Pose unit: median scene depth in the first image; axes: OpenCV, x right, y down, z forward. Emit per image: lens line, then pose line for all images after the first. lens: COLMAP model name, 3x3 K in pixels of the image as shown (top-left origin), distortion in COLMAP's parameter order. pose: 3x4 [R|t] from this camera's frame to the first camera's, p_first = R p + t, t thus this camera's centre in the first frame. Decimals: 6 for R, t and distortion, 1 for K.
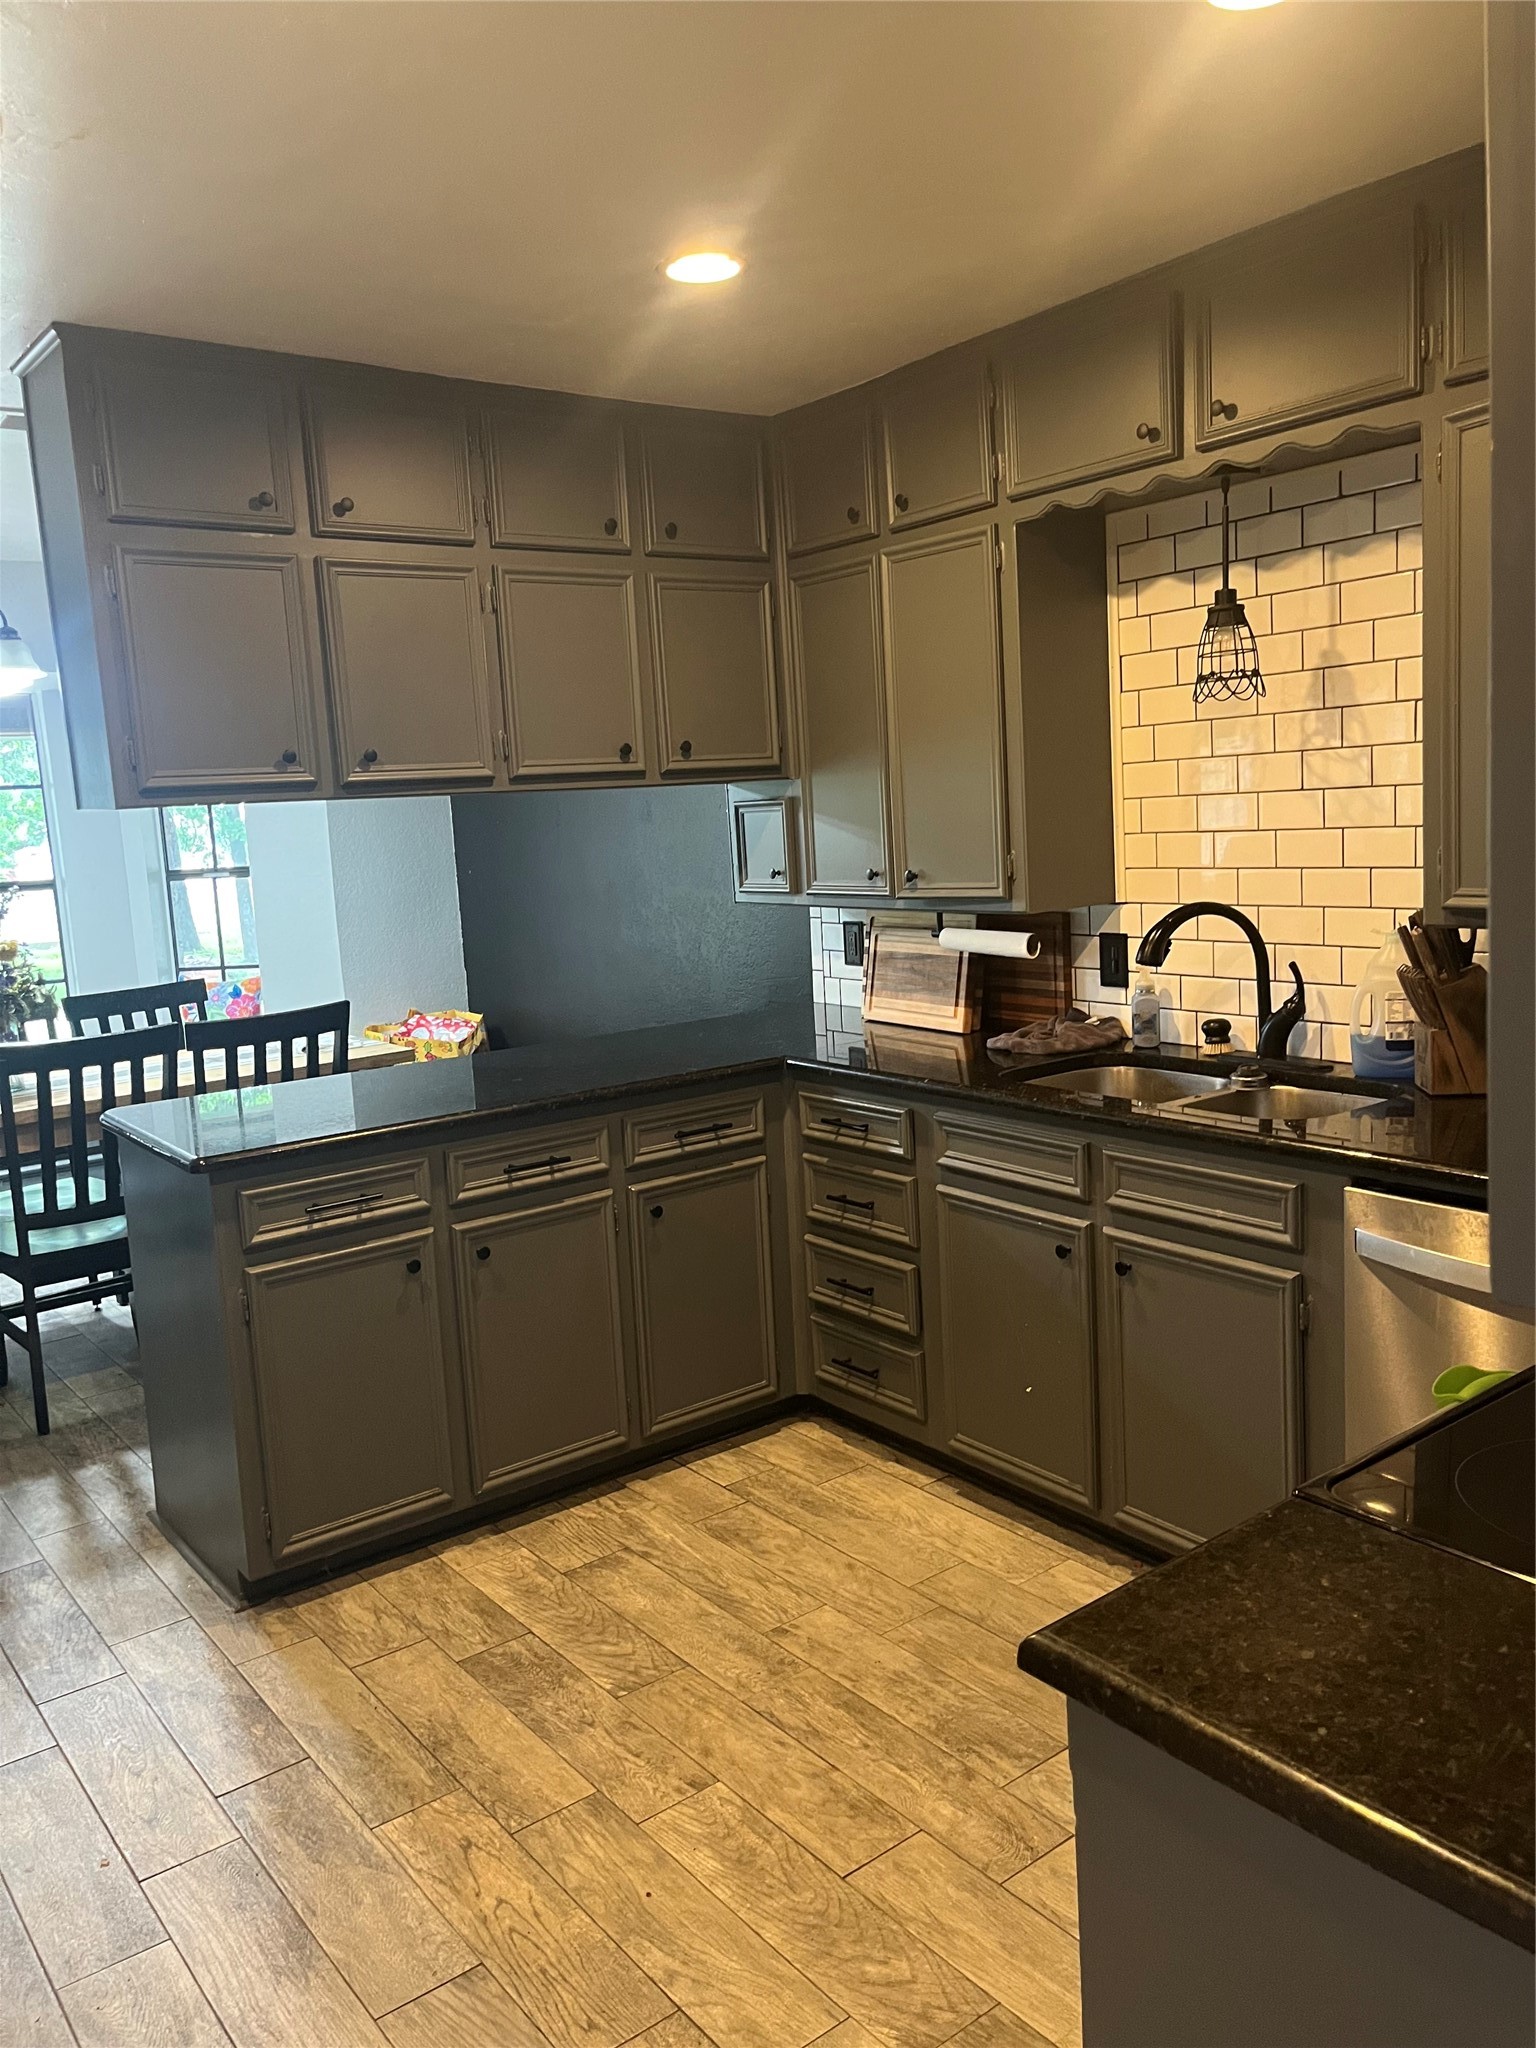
lens RADIAL K [[1547.6, 0, 760.7], [0, 1547.6, 1005.4], [0, 0, 1]] dist [0.032659, -0.017692]
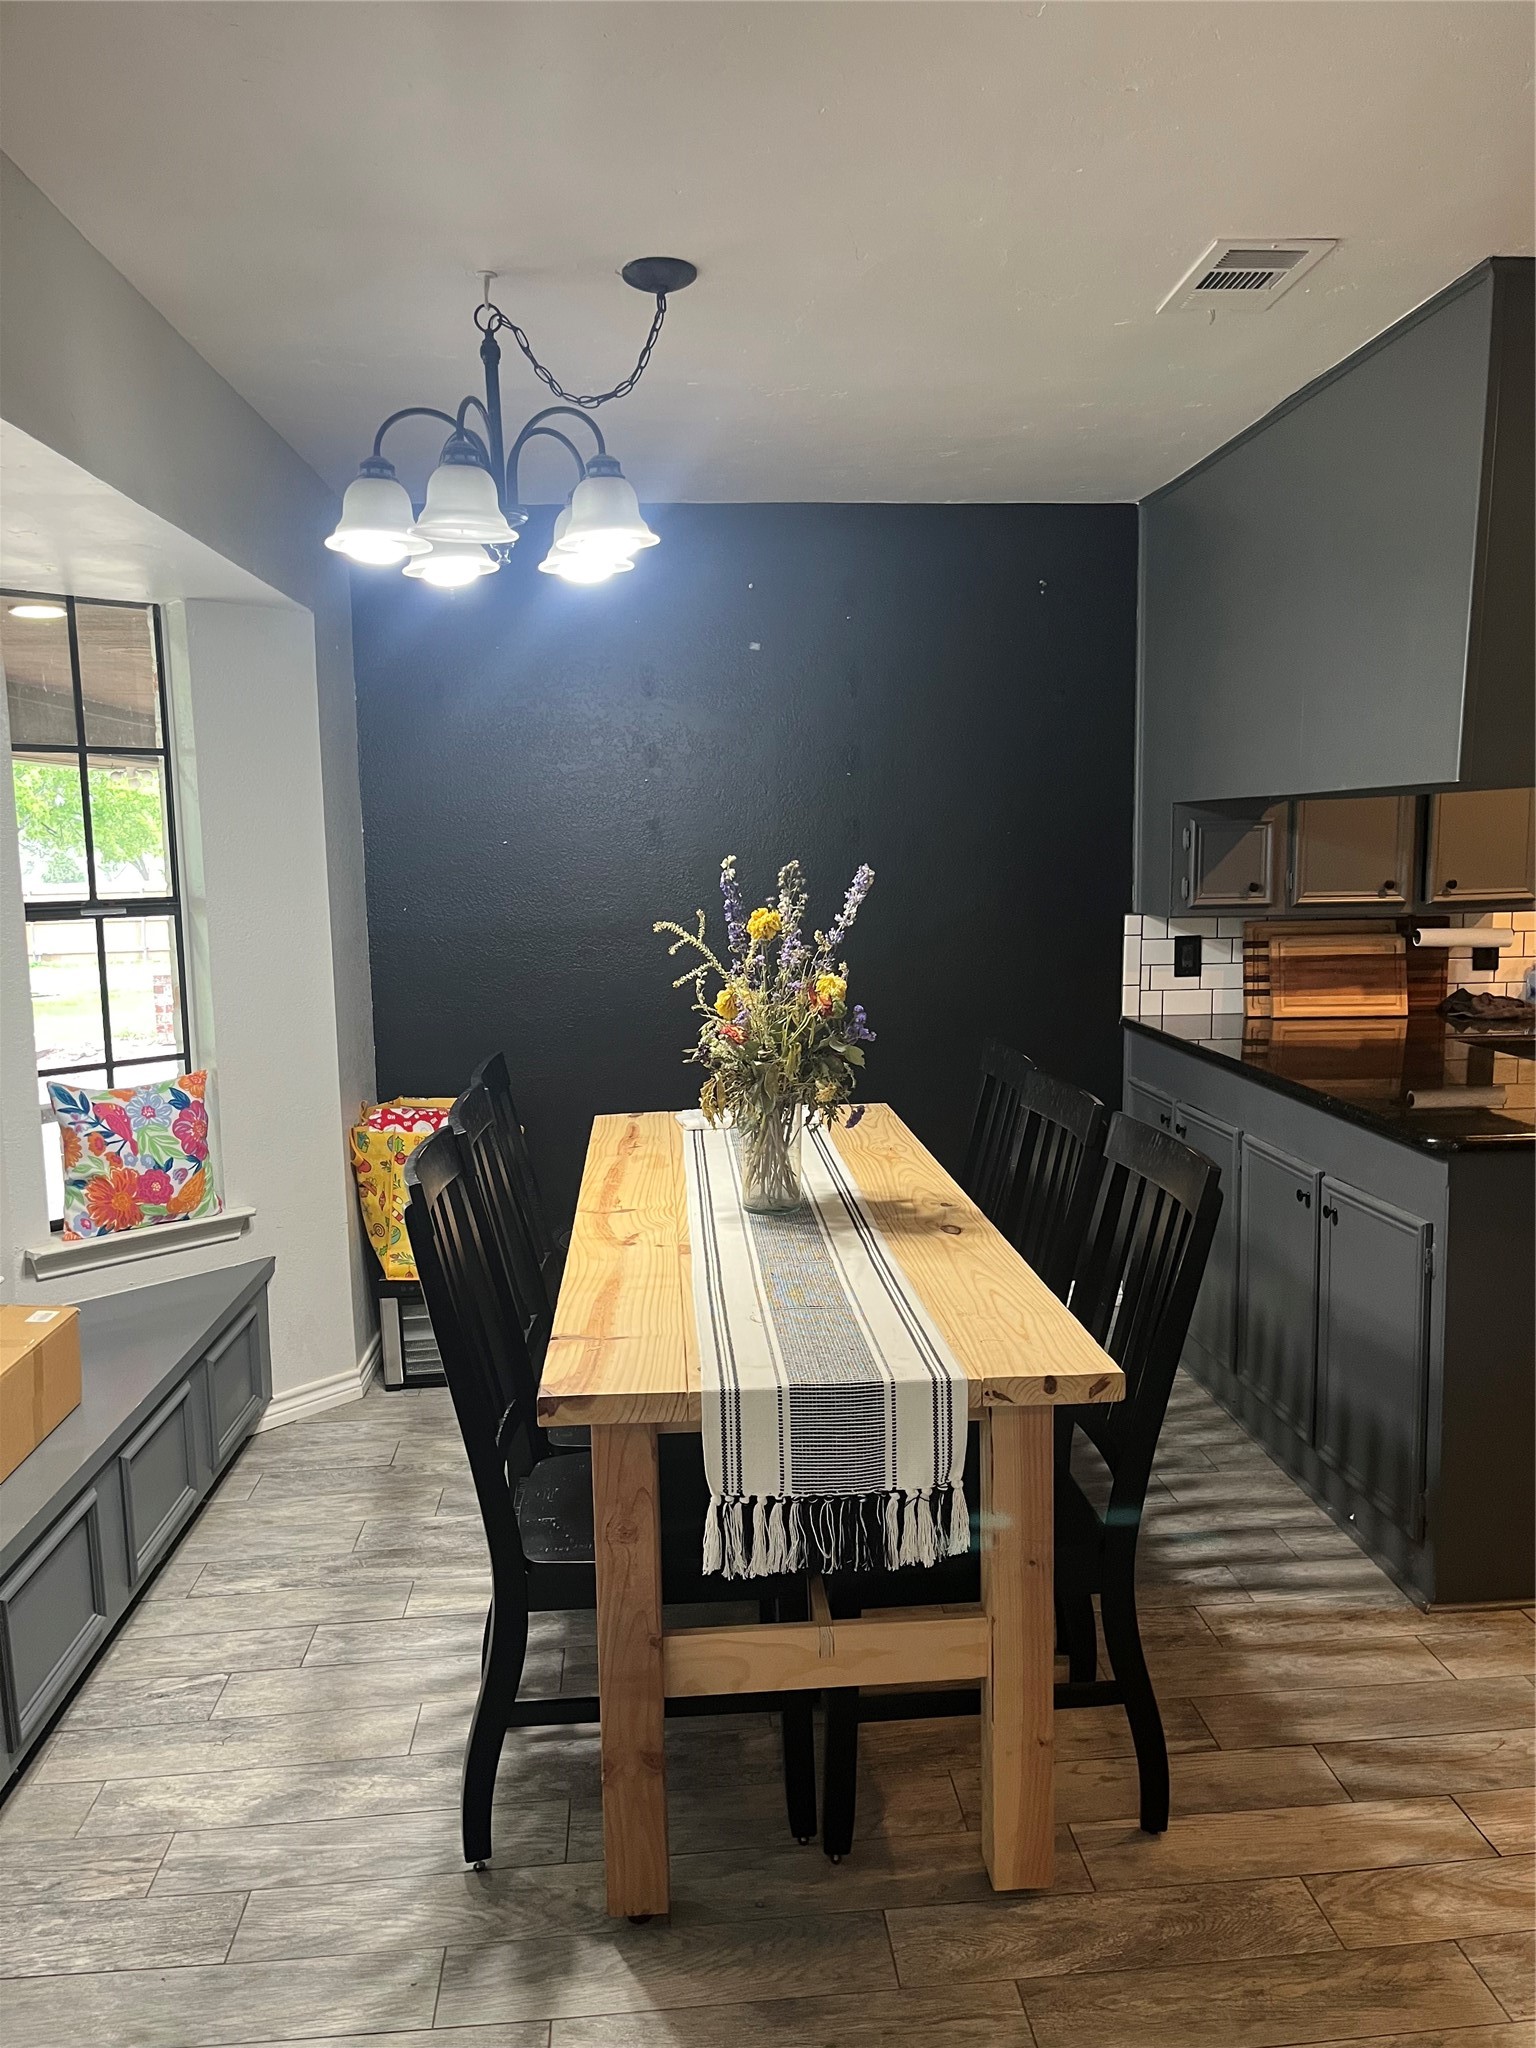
lens RADIAL K [[1547.6, 0, 789.2], [0, 1547.6, 1044.4], [0, 0, 1]] dist [0.032659, -0.017692]
pose [[0.539131, -0.066640, 0.839581, -1.130048], [0.097186, 0.995128, 0.016580, -0.026351], [-0.836596, 0.072657, 0.542981, 0.714899]]
